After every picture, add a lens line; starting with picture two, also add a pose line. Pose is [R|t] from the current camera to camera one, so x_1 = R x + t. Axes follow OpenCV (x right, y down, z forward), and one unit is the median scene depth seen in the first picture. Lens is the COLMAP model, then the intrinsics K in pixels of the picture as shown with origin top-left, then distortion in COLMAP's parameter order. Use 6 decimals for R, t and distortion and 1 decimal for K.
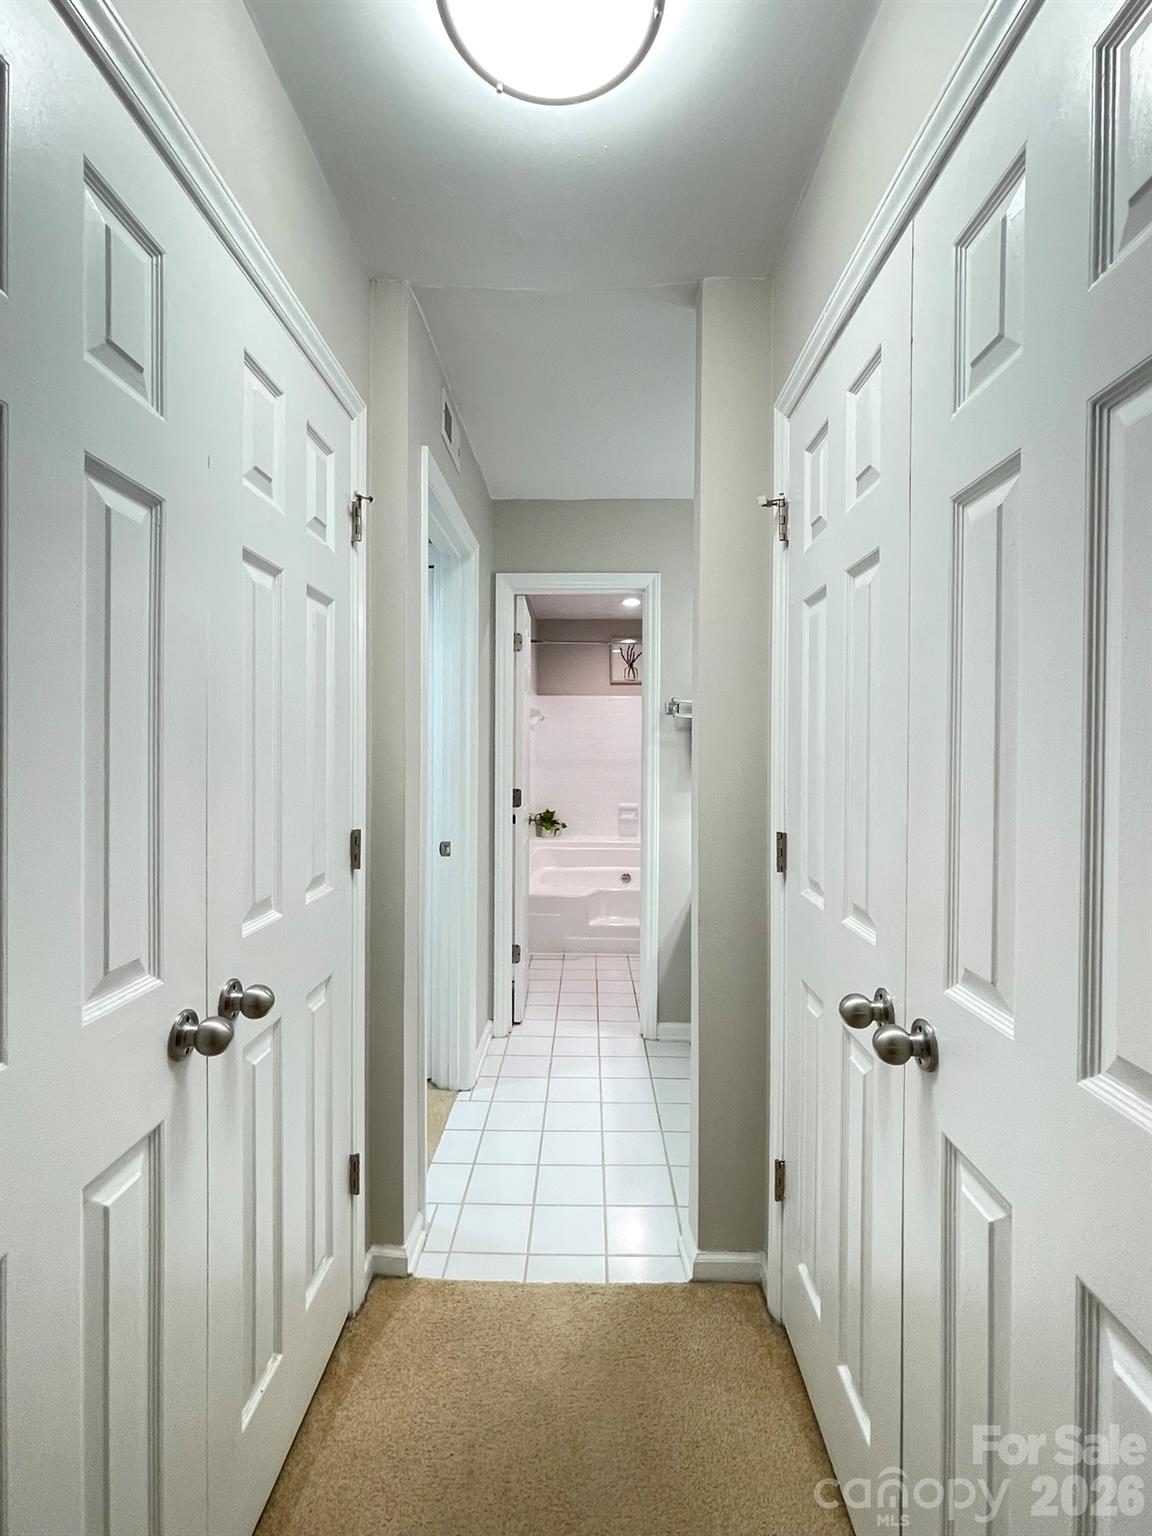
lens RADIAL K [[730.3, 0, 582.4], [0, 730.3, 763.7], [0, 0, 1]] dist [-0.001746, -0.000046]
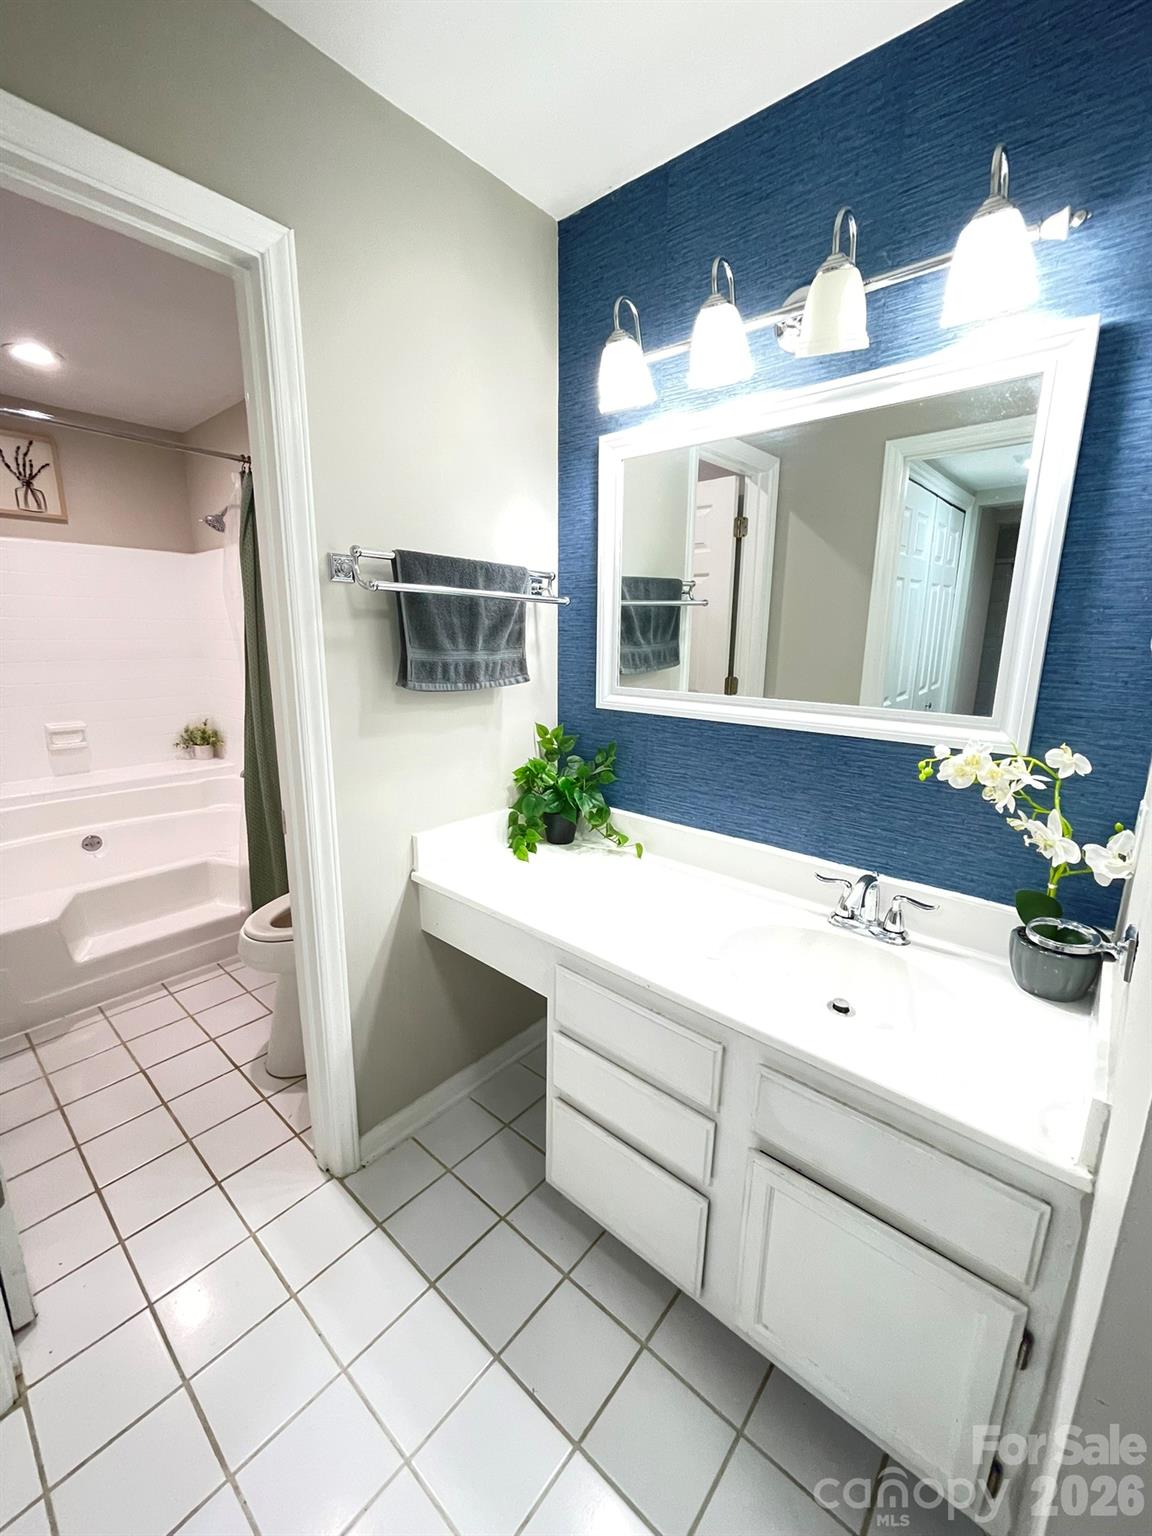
lens RADIAL K [[619.3, 0, 576.7], [0, 619.3, 765.0], [0, 0, 1]] dist [-0.001997, 0.000562]
pose [[0.641559, -0.160977, 0.749992, -0.074448], [0.002464, 0.978159, 0.207843, -0.023588], [-0.767069, -0.131496, 0.627944, 0.429082]]
